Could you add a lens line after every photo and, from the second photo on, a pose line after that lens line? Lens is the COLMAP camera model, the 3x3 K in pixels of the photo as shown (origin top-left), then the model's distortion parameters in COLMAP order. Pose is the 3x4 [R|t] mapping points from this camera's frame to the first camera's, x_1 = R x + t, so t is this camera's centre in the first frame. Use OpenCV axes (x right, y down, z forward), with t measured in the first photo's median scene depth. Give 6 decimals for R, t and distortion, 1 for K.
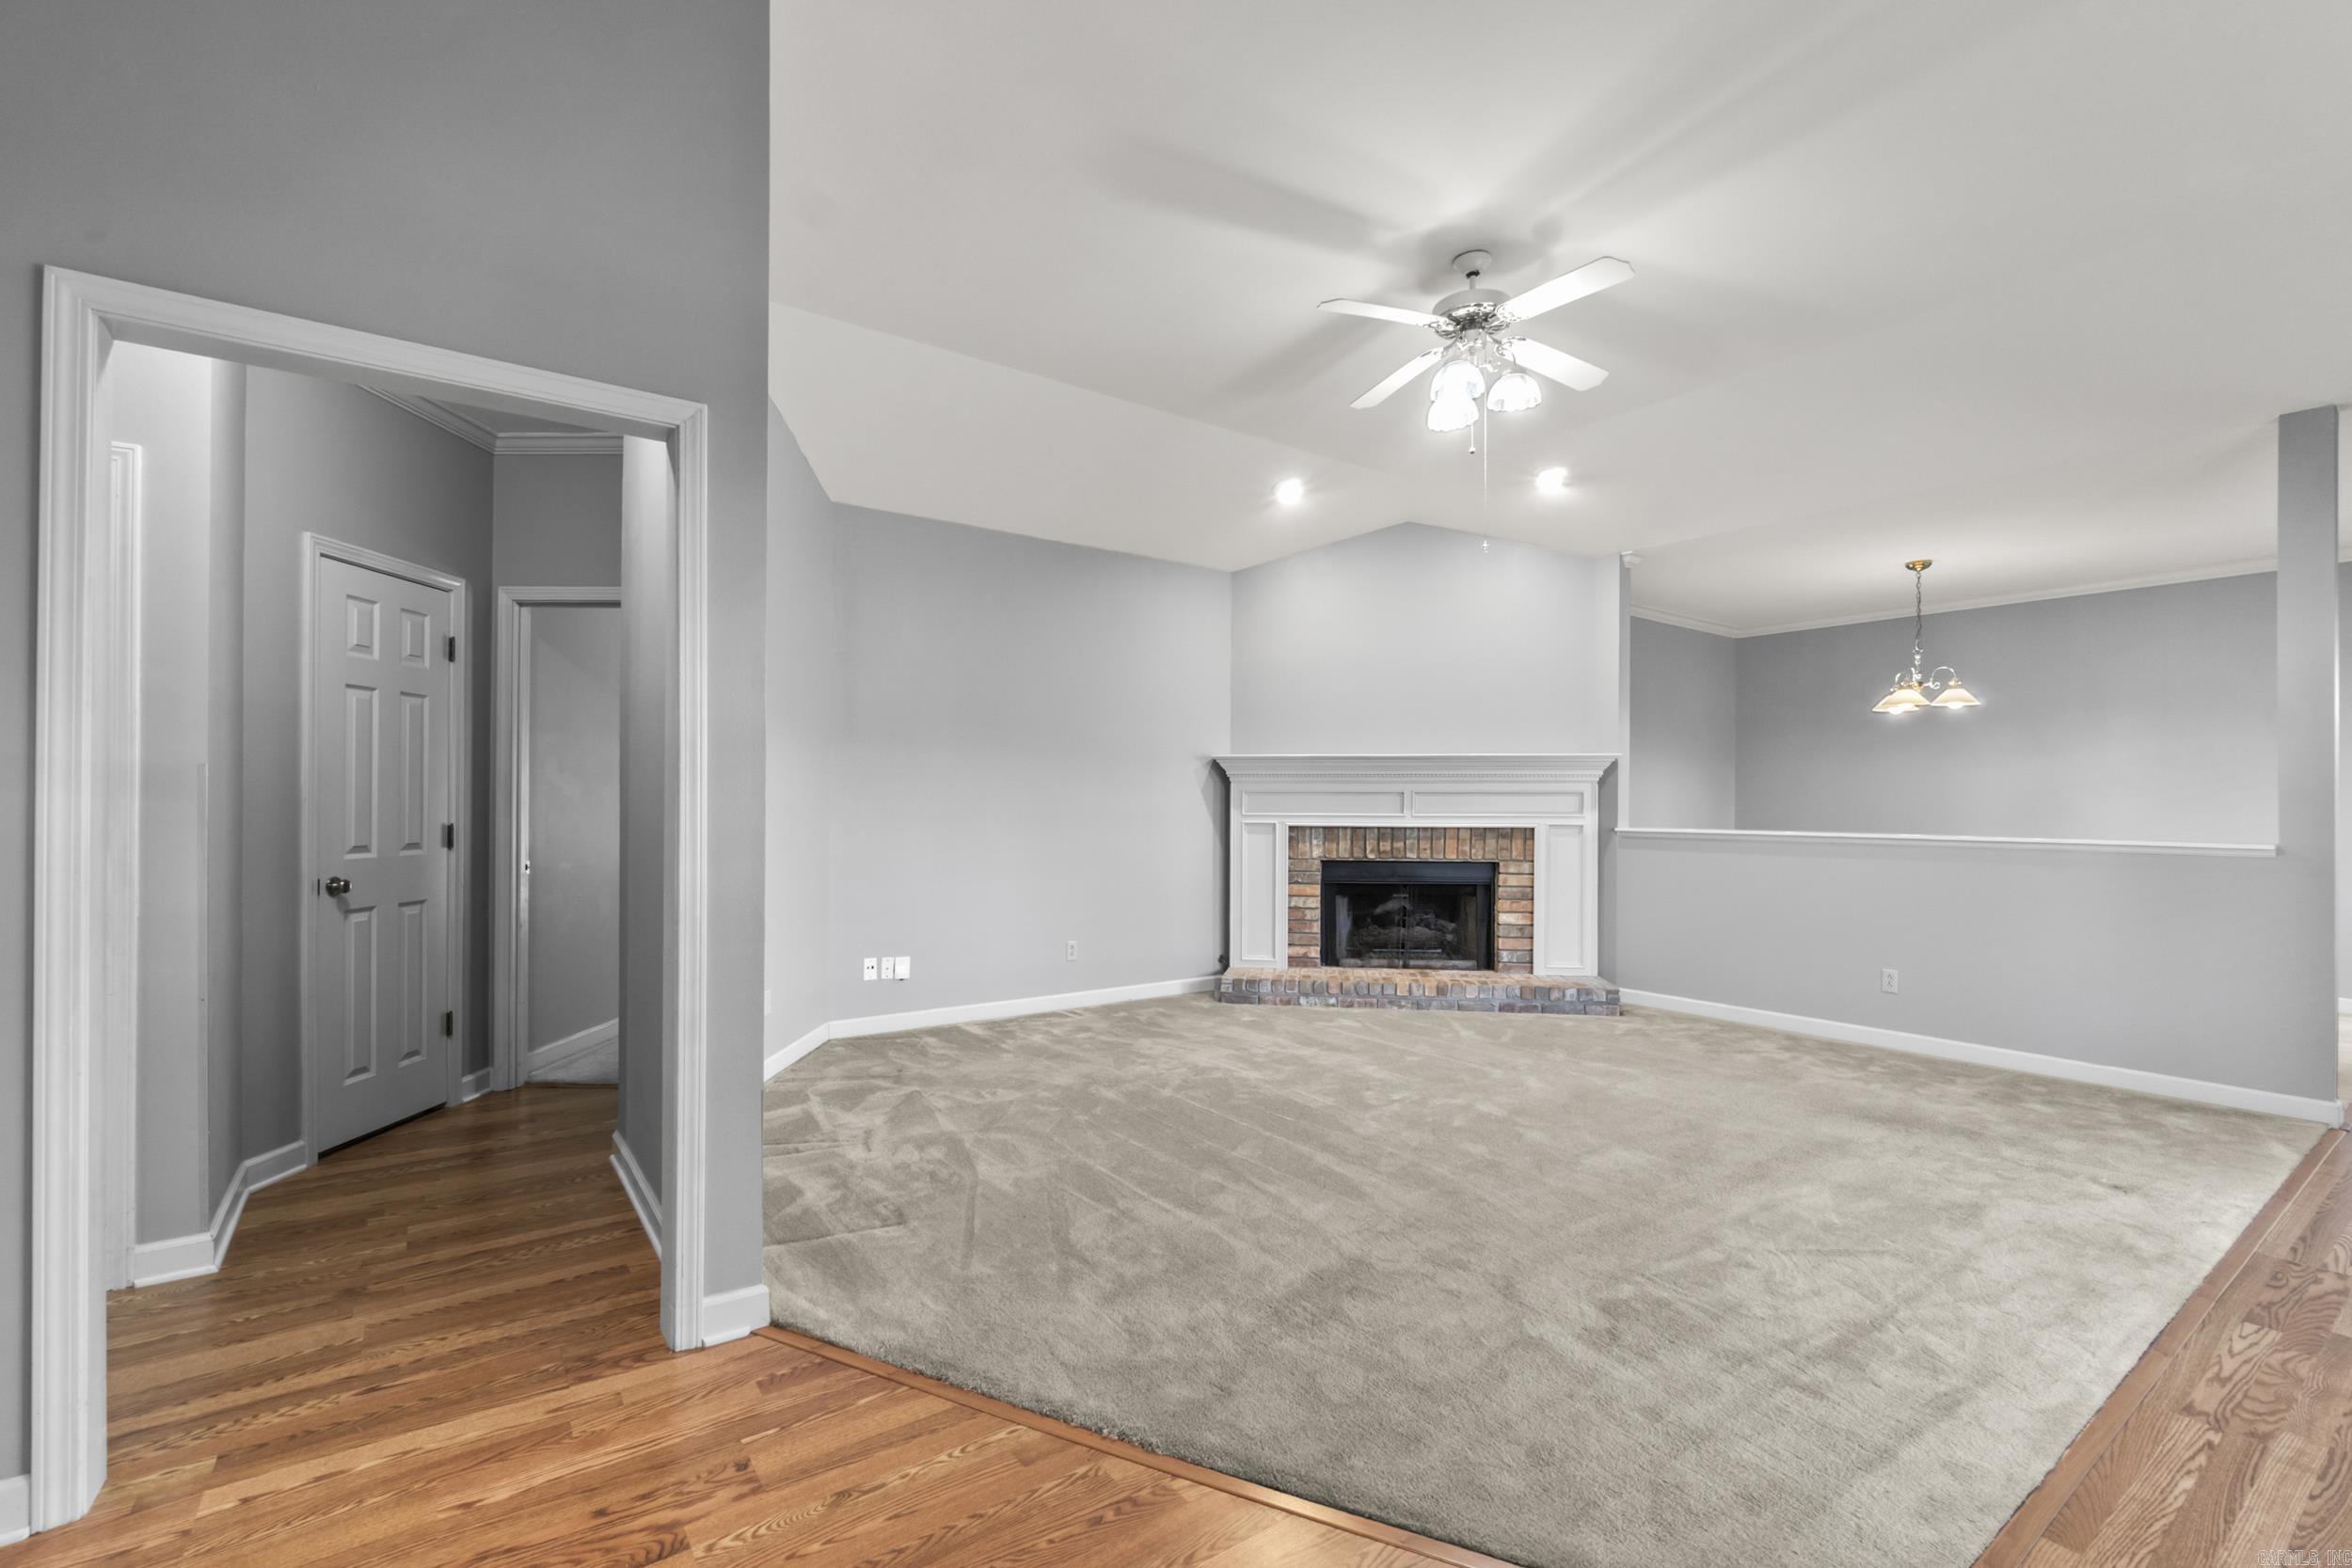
lens RADIAL K [[1019.3, 0, 1145.3], [0, 1019.3, 810.7], [0, 0, 1]] dist [-0.008382, 0.003112]
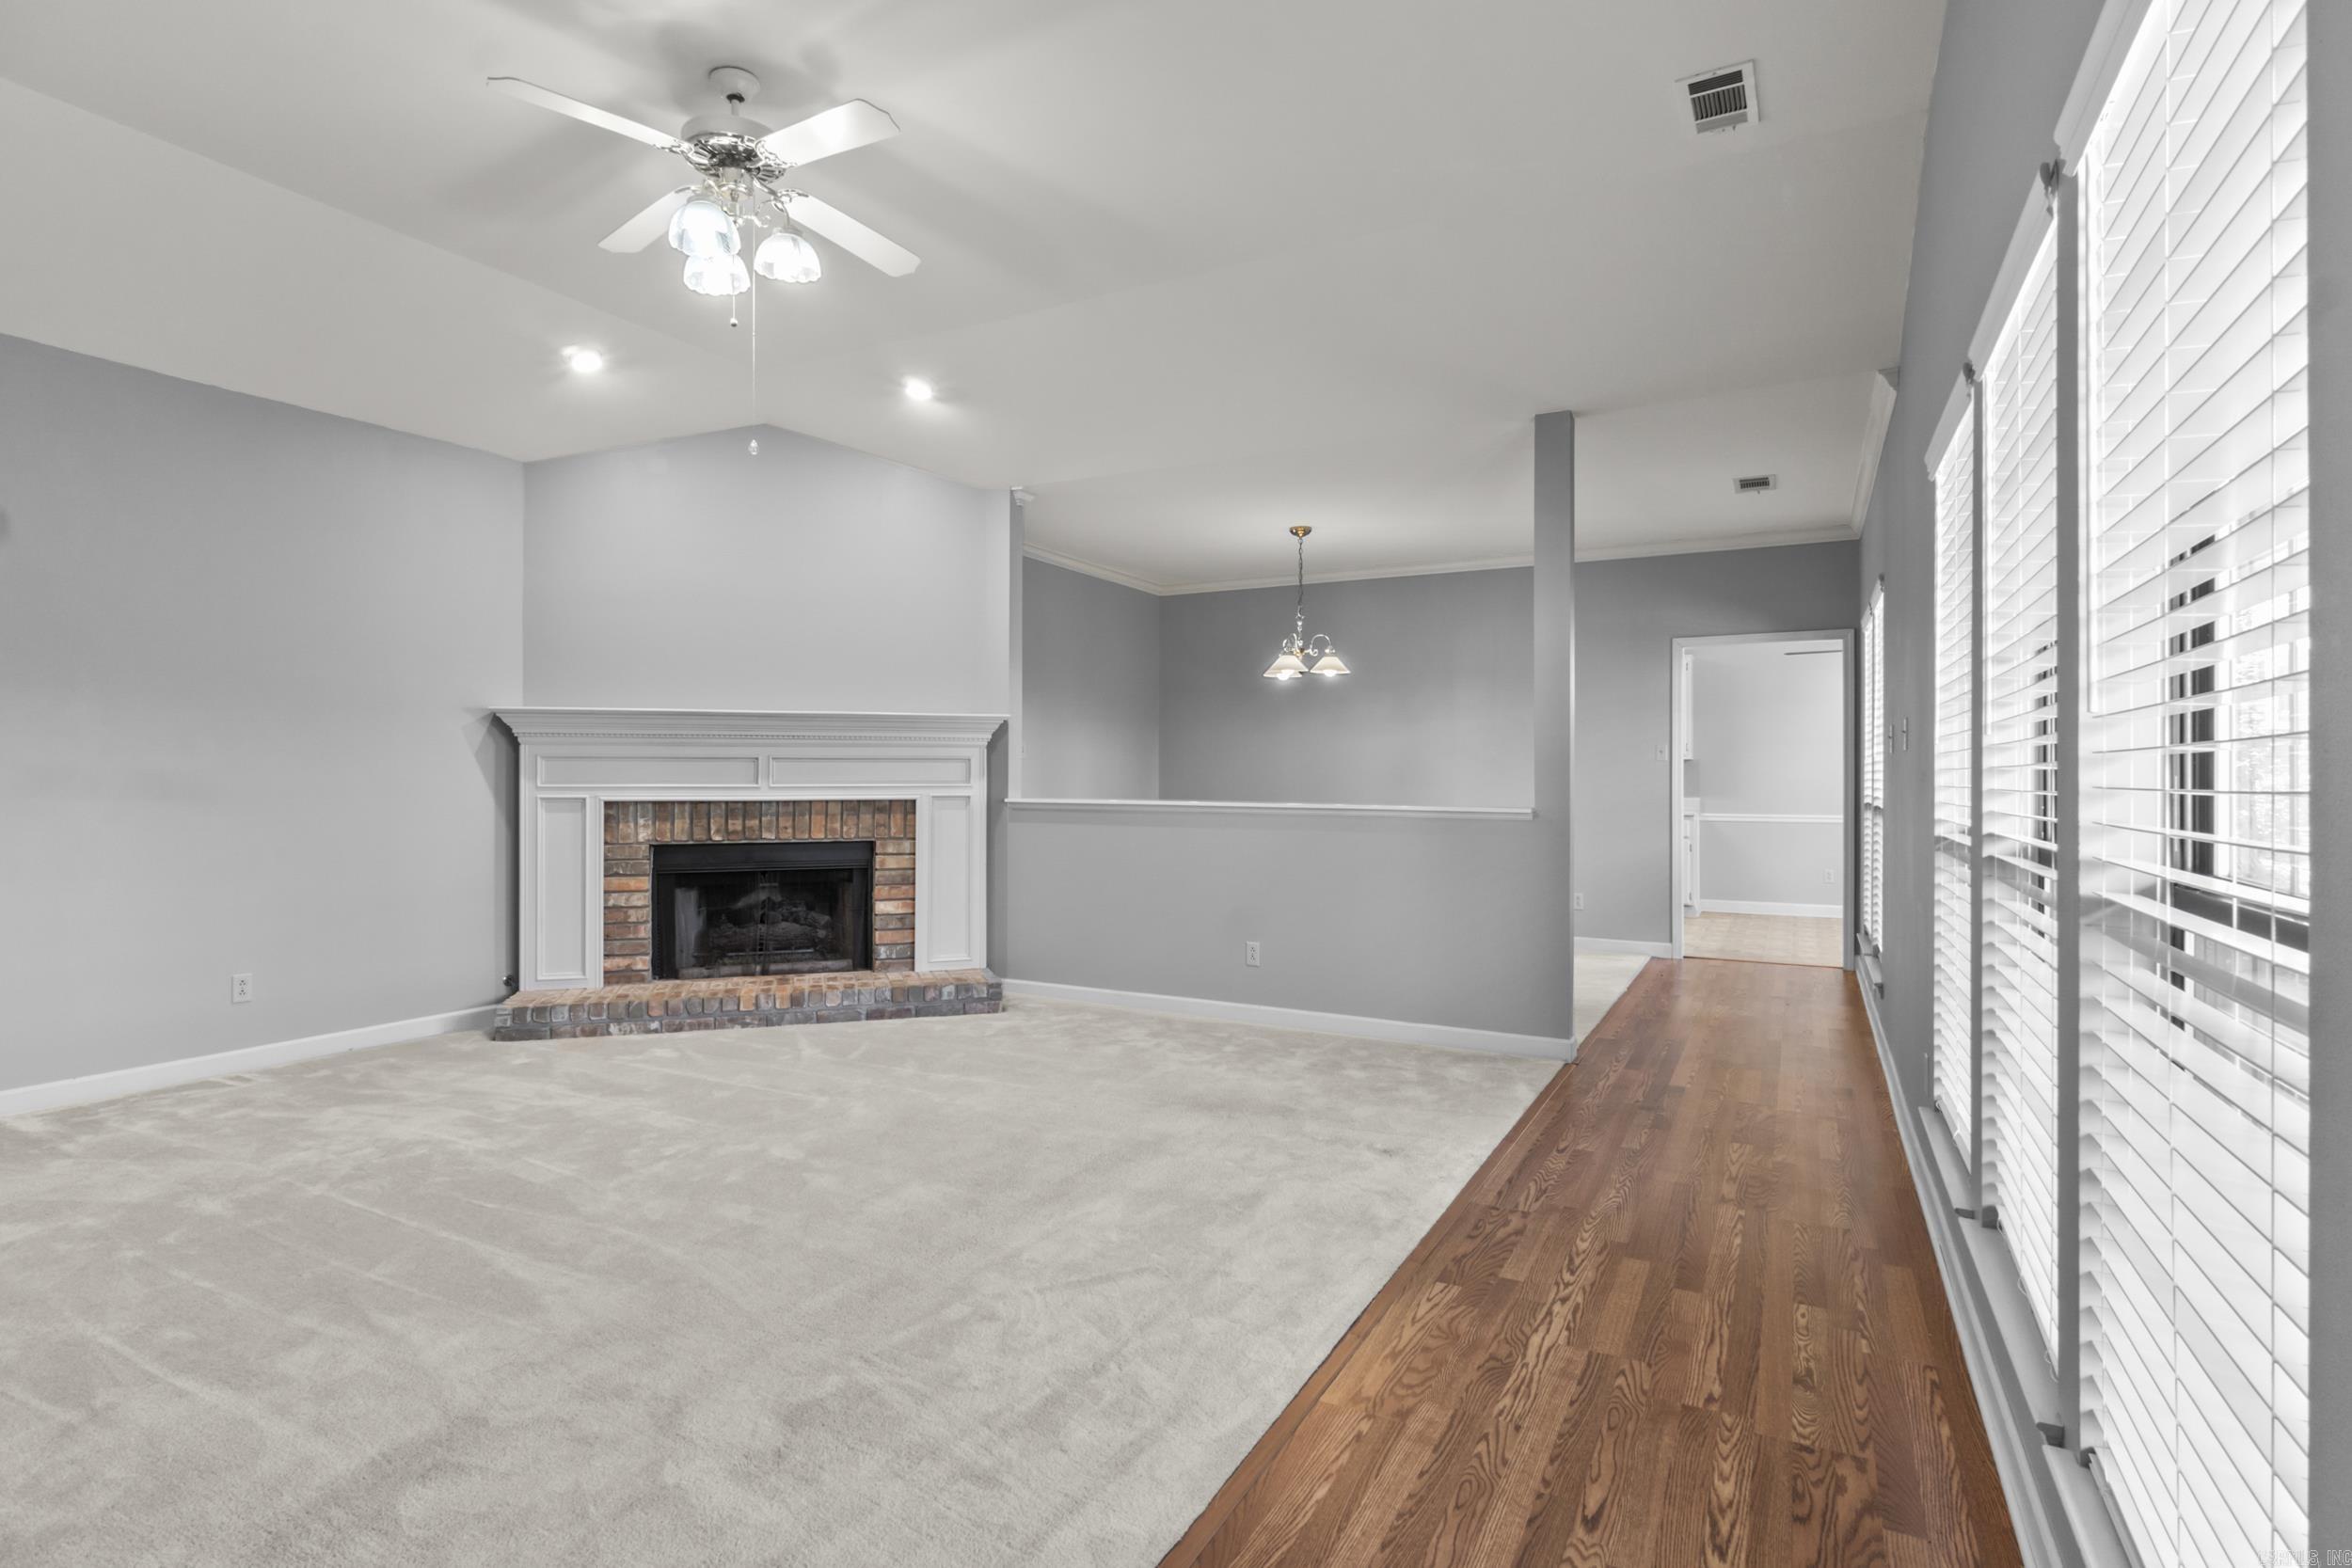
lens RADIAL K [[1191.4, 0, 1135.9], [0, 1191.4, 773.4], [0, 0, 1]] dist [-0.007305, 0.002563]
pose [[0.900991, -0.002877, 0.433828, 0.117780], [0.005323, 0.999976, -0.004425, 0.000528], [-0.433805, 0.006296, 0.900985, 0.023267]]
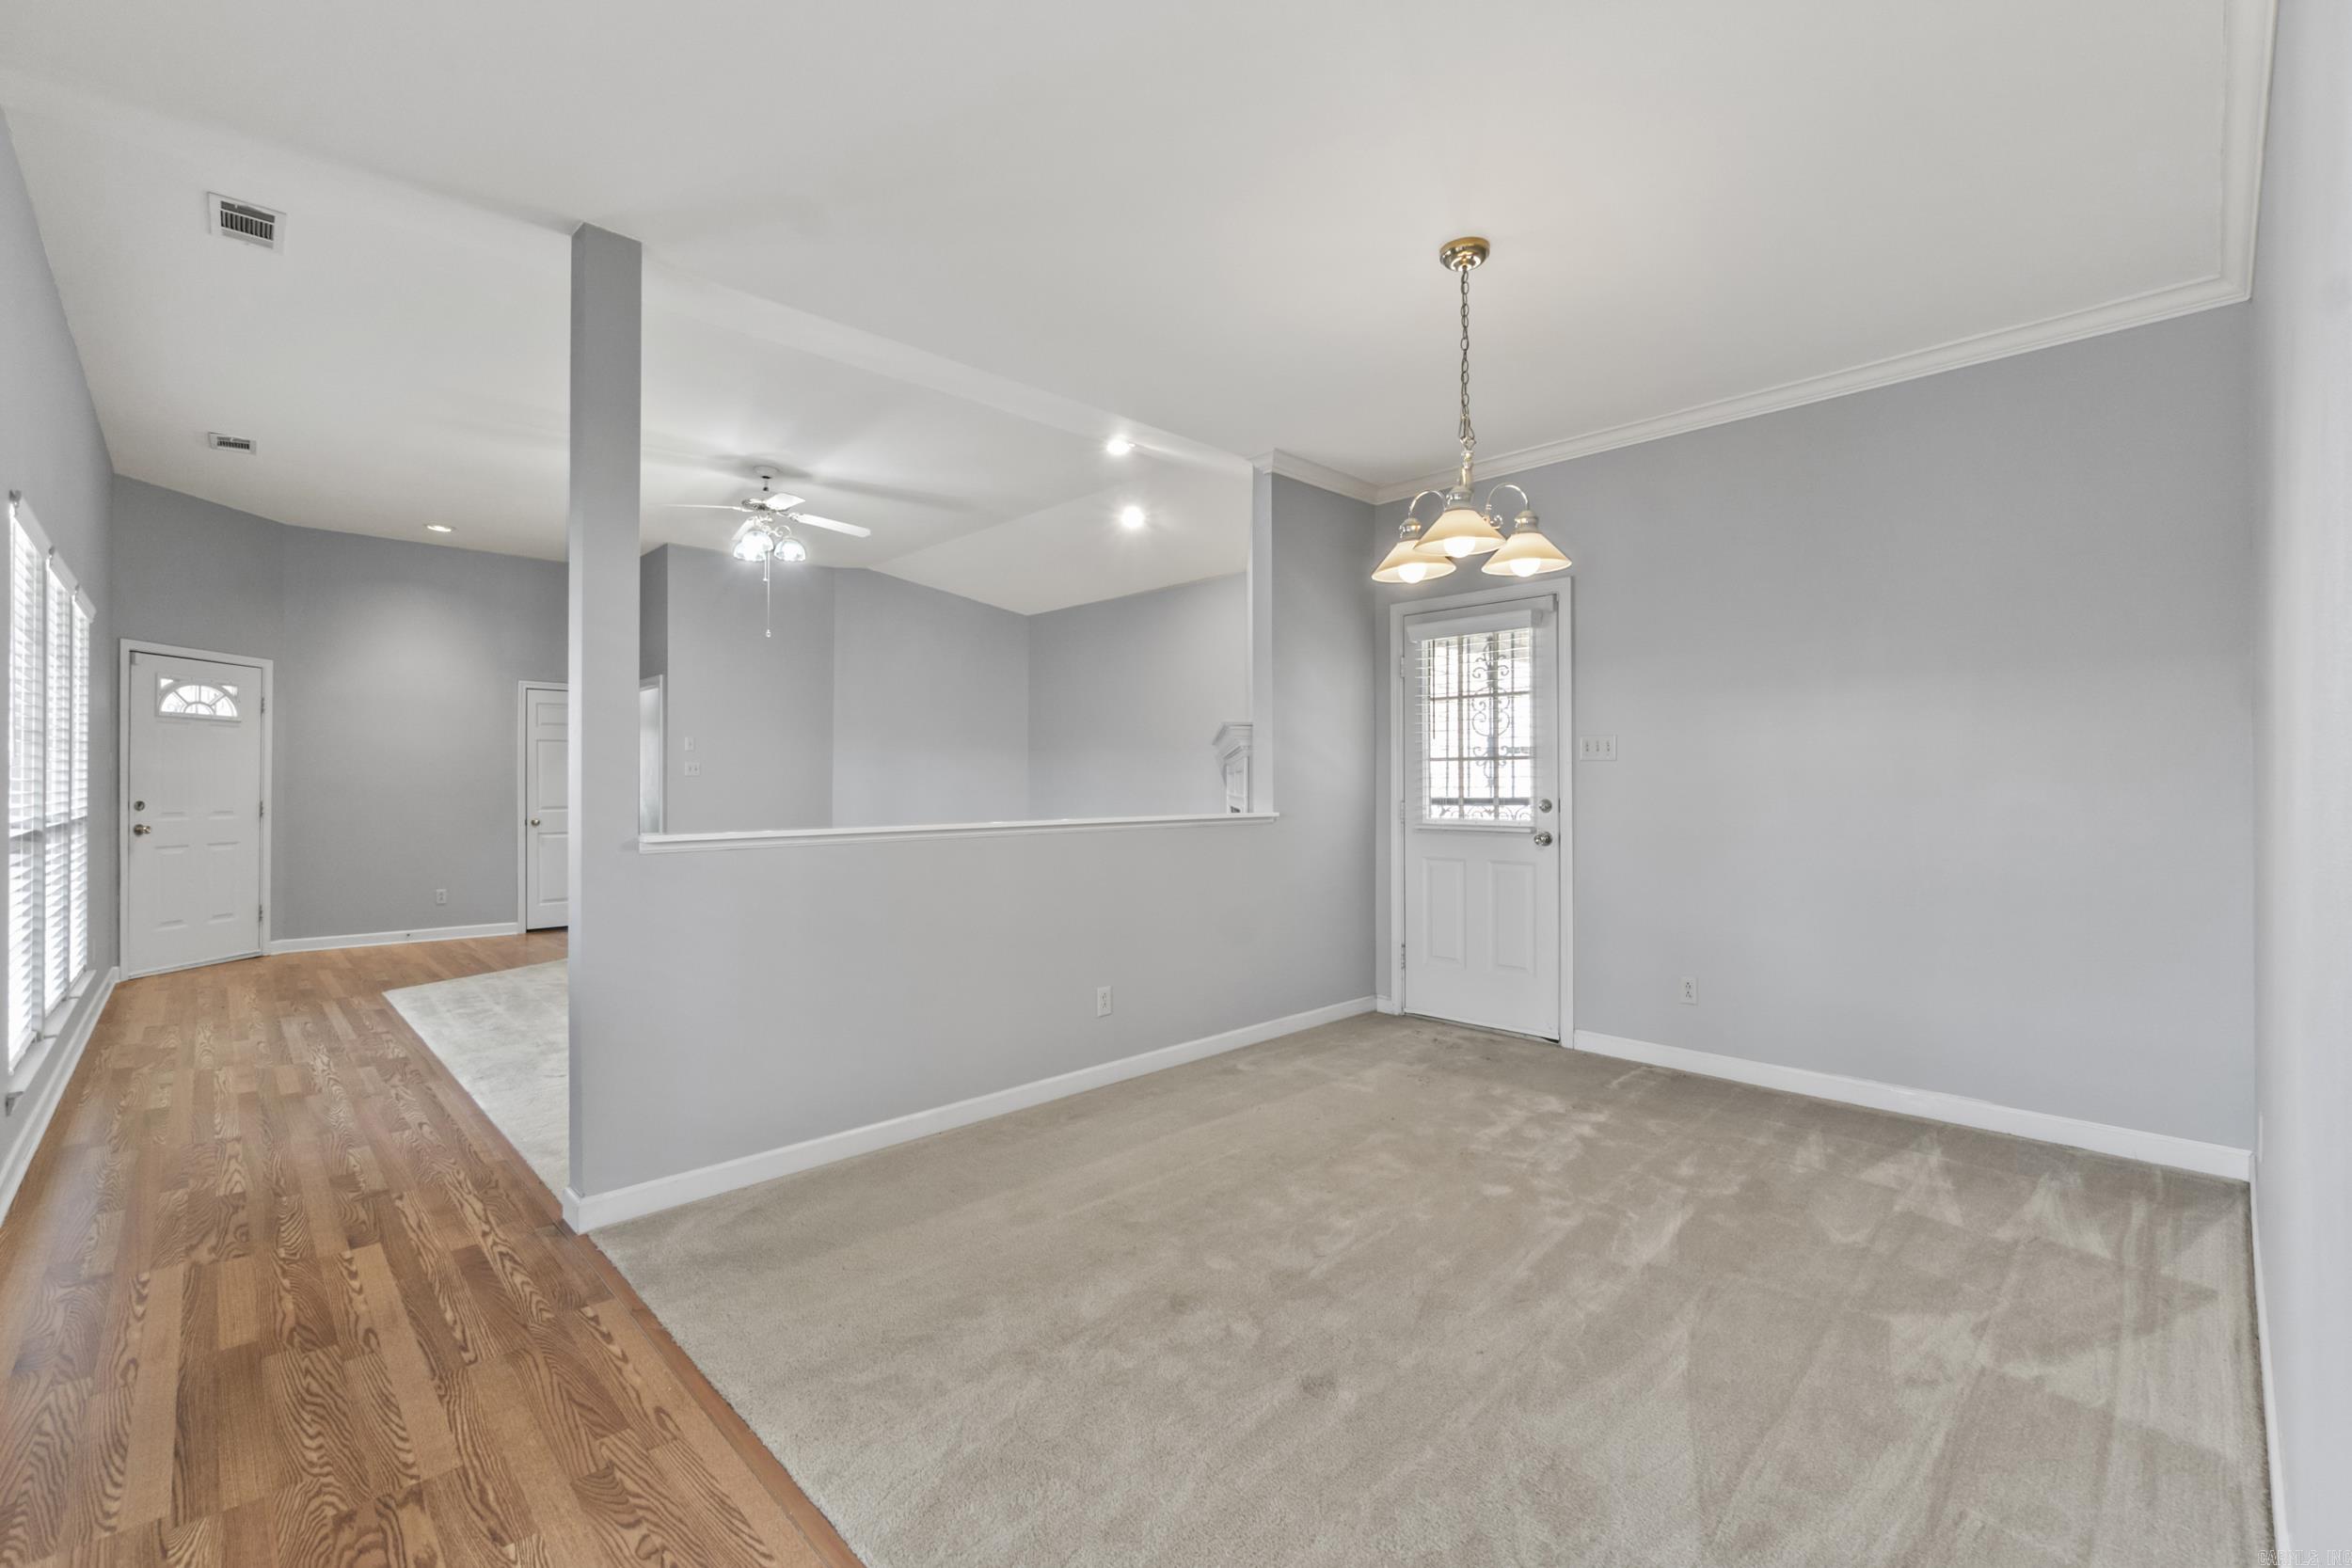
lens RADIAL K [[1019.3, 0, 1179.5], [0, 1019.3, 790.6], [0, 0, 1]] dist [-0.008382, 0.003112]
pose [[0.149741, -0.000965, -0.988725, 1.224511], [-0.002966, 0.999995, -0.001426, 0.002401], [0.988721, 0.003146, 0.149738, 0.826091]]
